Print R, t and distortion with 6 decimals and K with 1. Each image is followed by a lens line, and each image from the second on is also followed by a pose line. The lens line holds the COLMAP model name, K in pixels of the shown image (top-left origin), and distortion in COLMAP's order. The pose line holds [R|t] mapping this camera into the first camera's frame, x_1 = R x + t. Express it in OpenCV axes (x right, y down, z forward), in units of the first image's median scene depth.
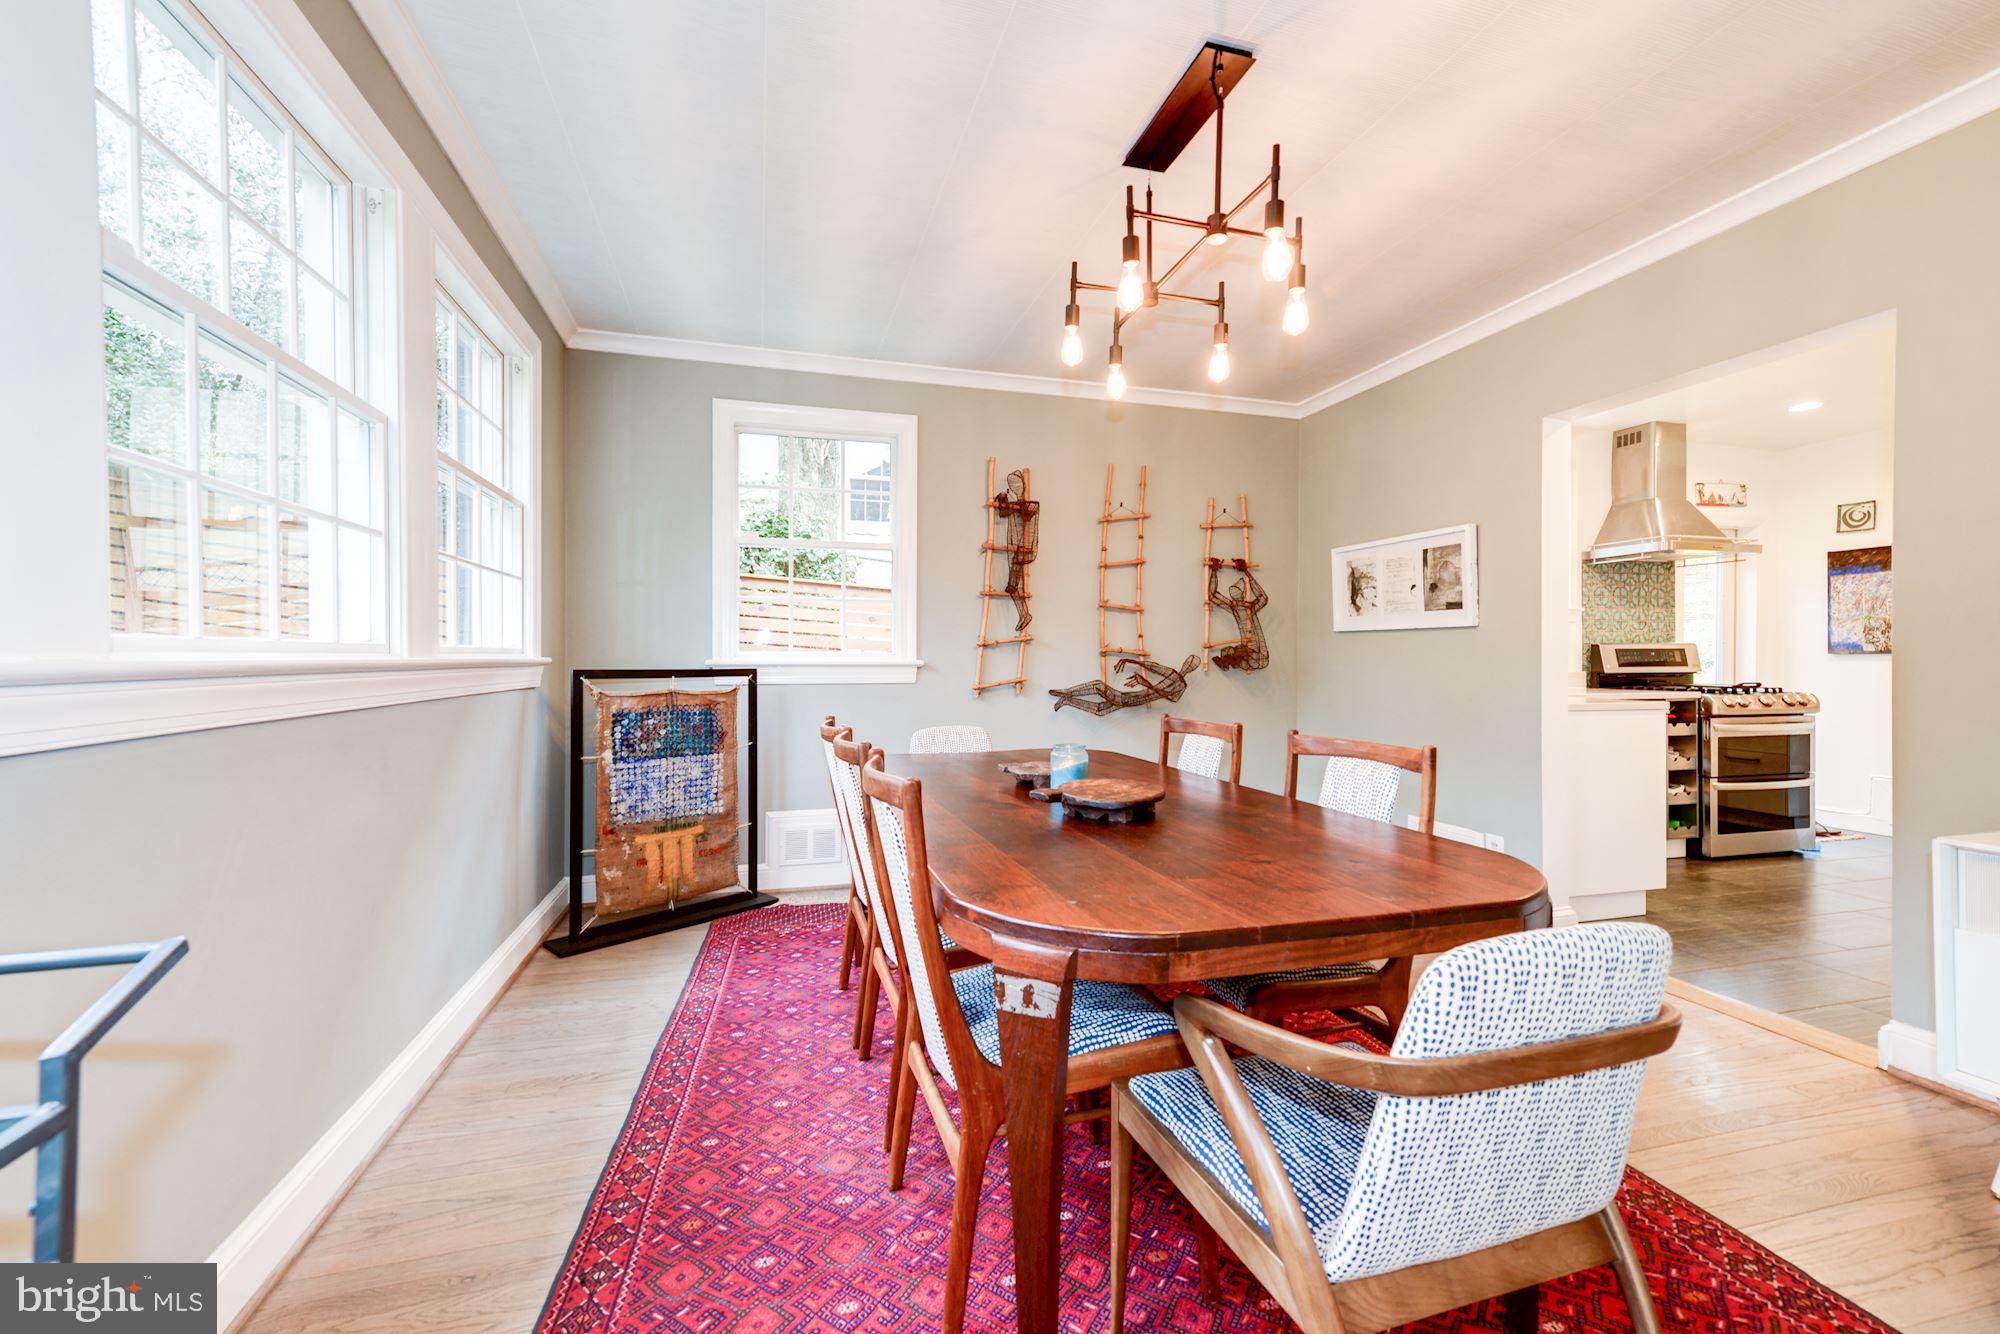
lens RADIAL K [[785.6, 0, 996.1], [0, 785.6, 656.5], [0, 0, 1]] dist [0.000710, 0.000057]
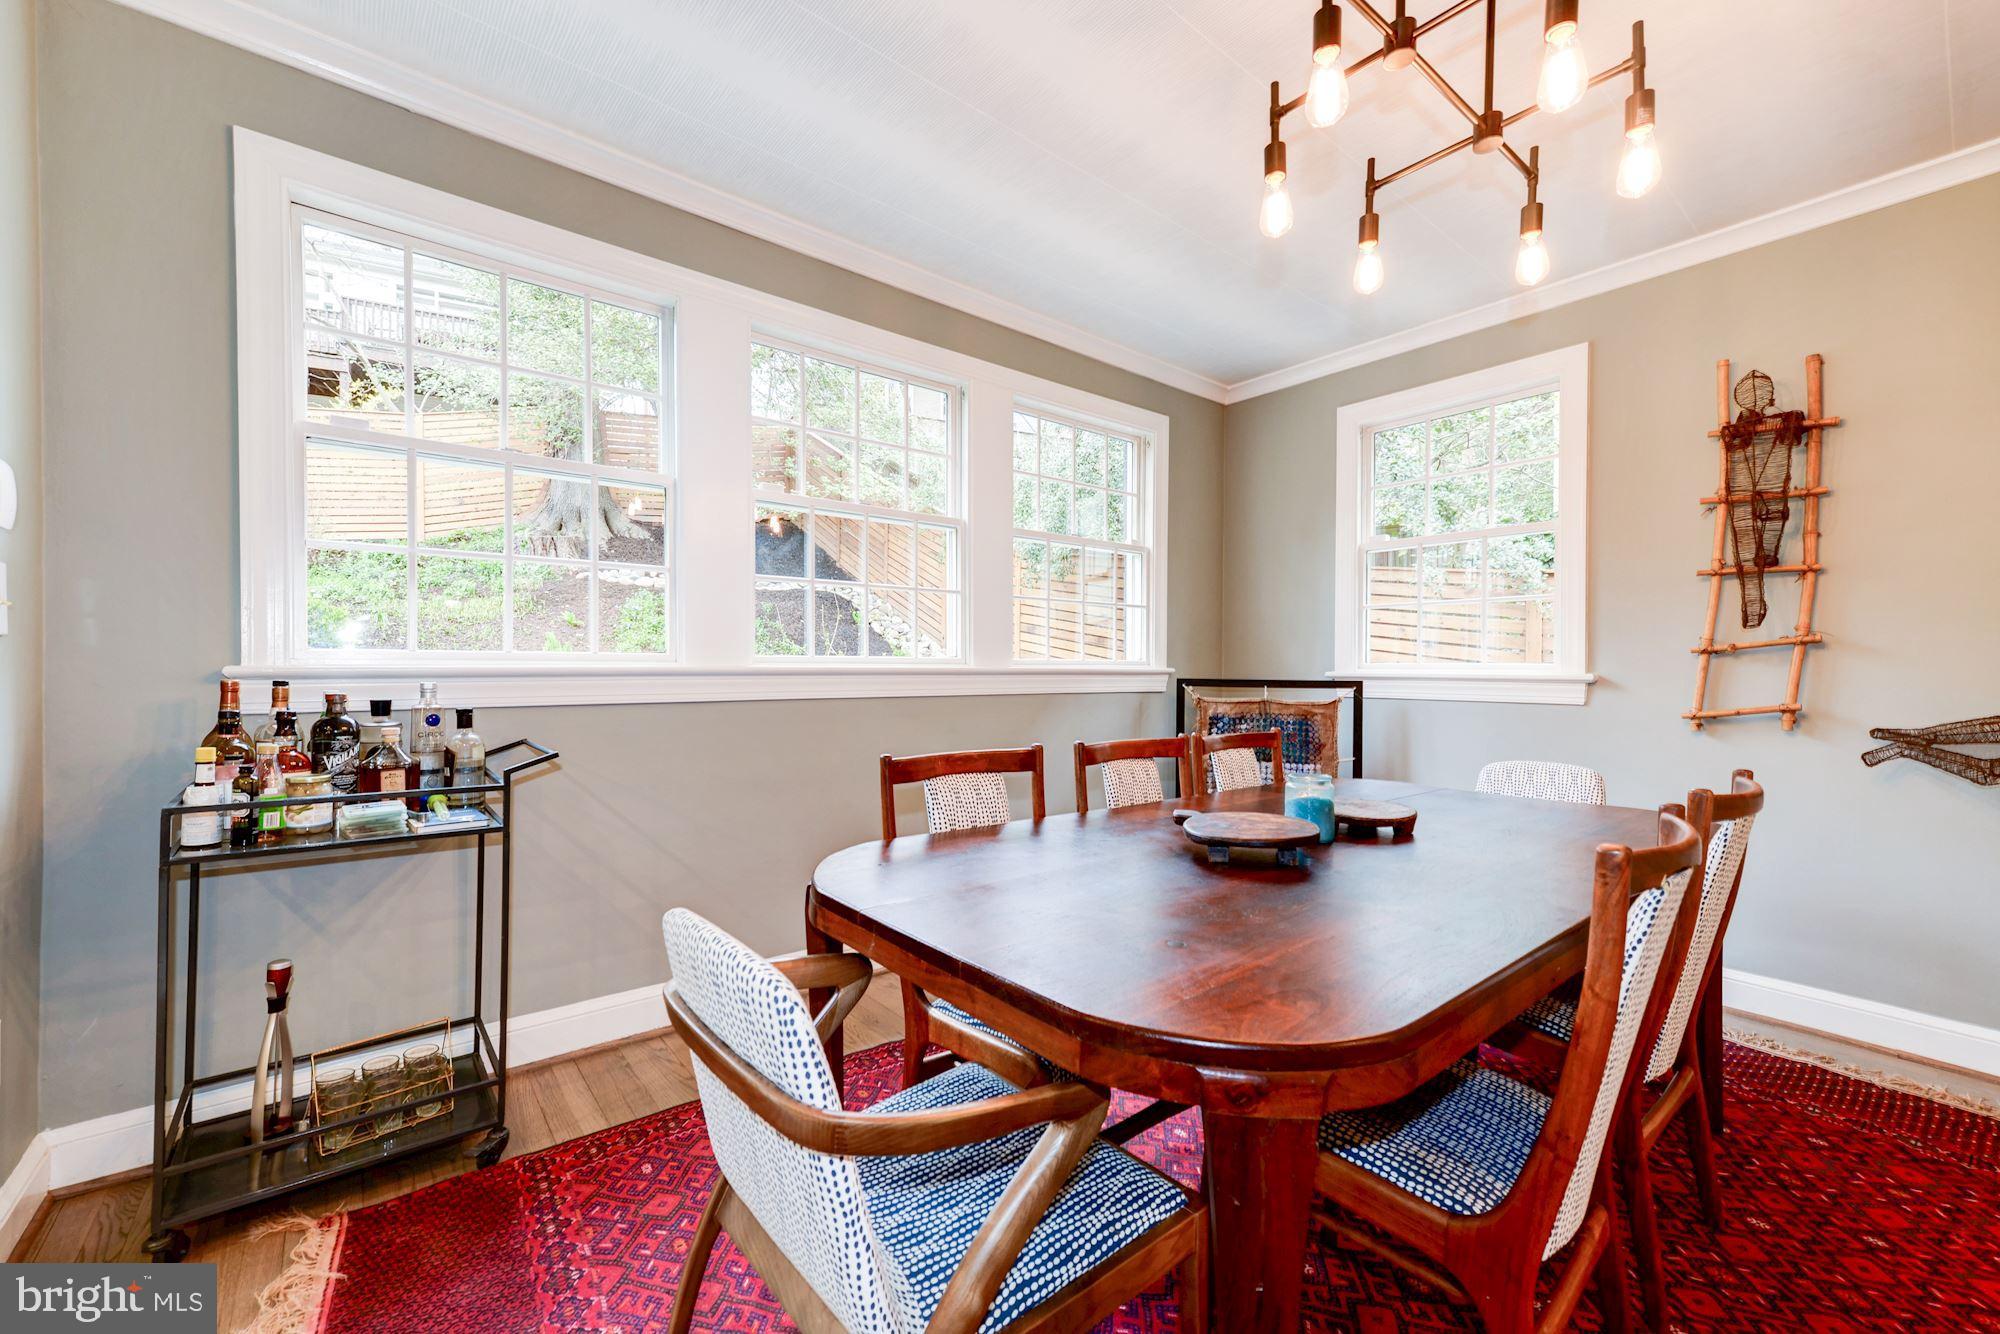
lens RADIAL K [[808.0, 0, 1000.0], [0, 808.0, 667.0], [0, 0, 1]] dist [0.001654, 0.000187]
pose [[0.388552, -0.001178, -0.921426, 0.437171], [-0.004814, 0.999983, -0.003308, 0.004051], [0.921414, 0.005721, 0.388539, 0.221447]]
